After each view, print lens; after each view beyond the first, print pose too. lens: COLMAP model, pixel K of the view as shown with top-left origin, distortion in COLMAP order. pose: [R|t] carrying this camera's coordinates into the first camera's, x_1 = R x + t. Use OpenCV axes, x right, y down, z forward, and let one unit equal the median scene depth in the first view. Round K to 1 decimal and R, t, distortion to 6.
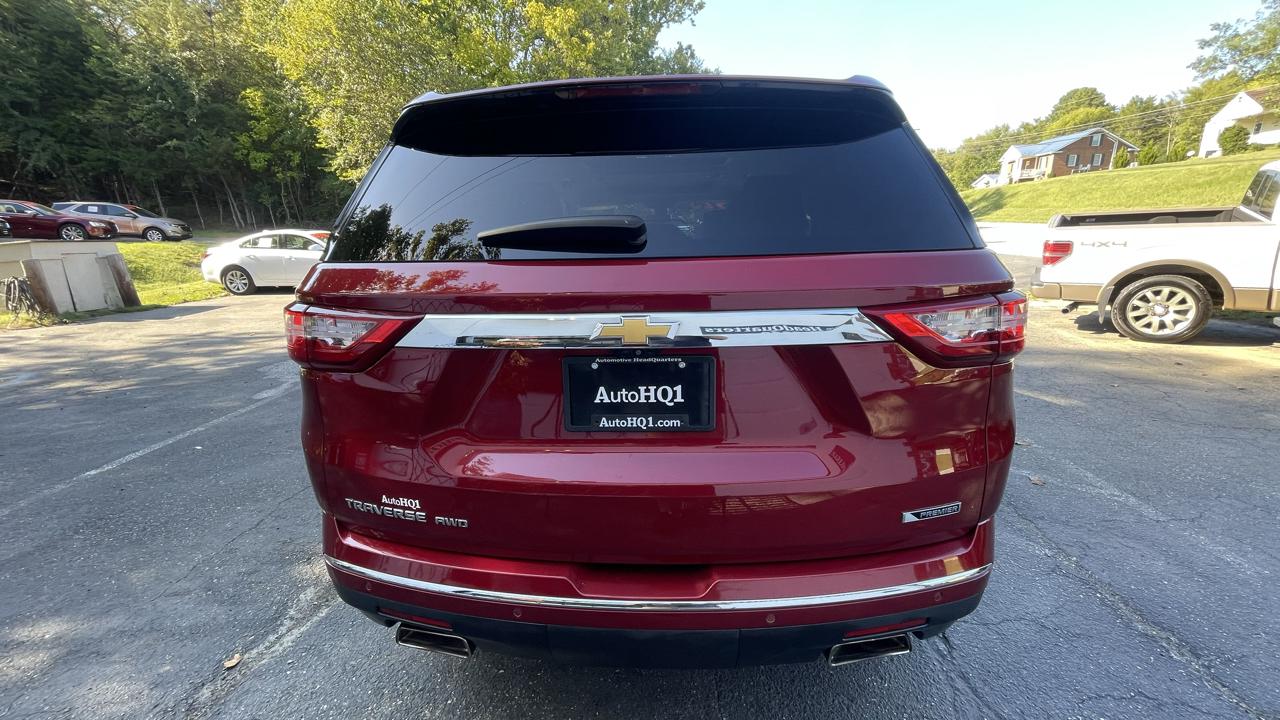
lens RADIAL K [[514.3, 0, 640.0], [0, 514.3, 360.0], [0, 0, 1]] dist [-0.001910, -0.000076]
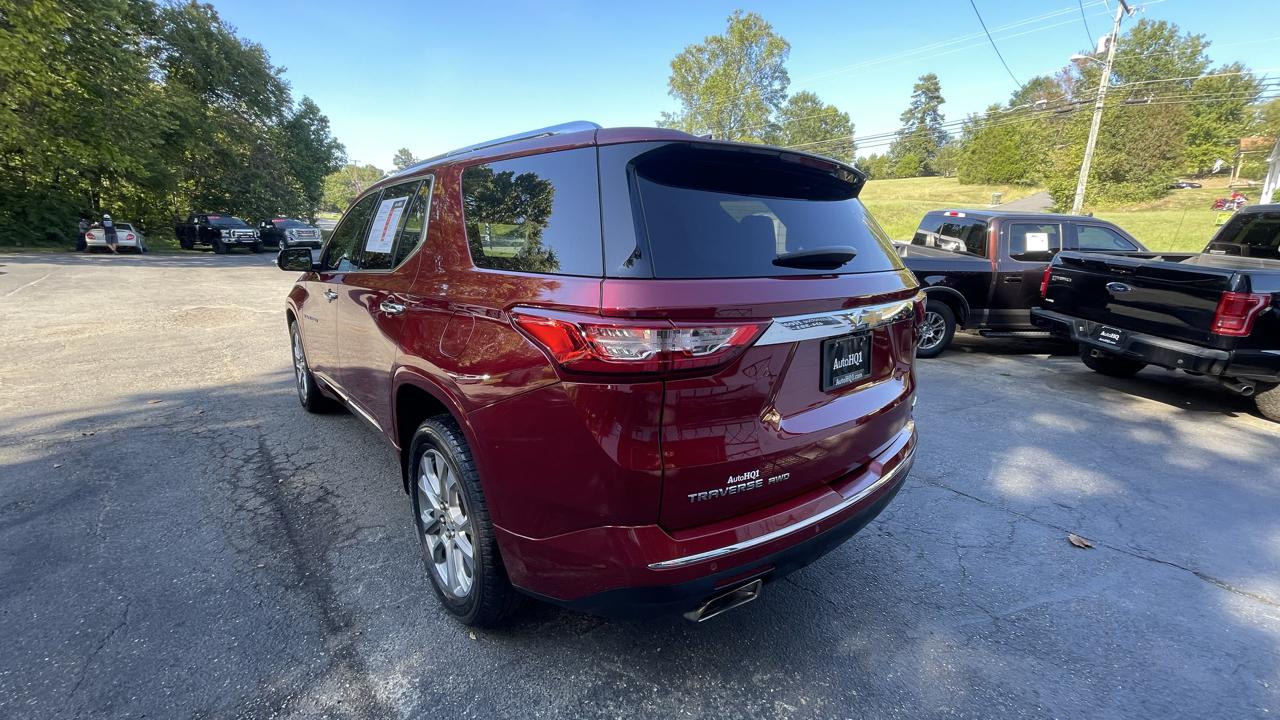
lens RADIAL K [[514.3, 0, 640.0], [0, 514.3, 360.0], [0, 0, 1]] dist [-0.001910, -0.000076]
pose [[0.717678, -0.125513, 0.684971, -1.443866], [0.140068, 0.989538, 0.034565, -0.072986], [-0.682143, 0.071136, 0.727750, 0.267457]]
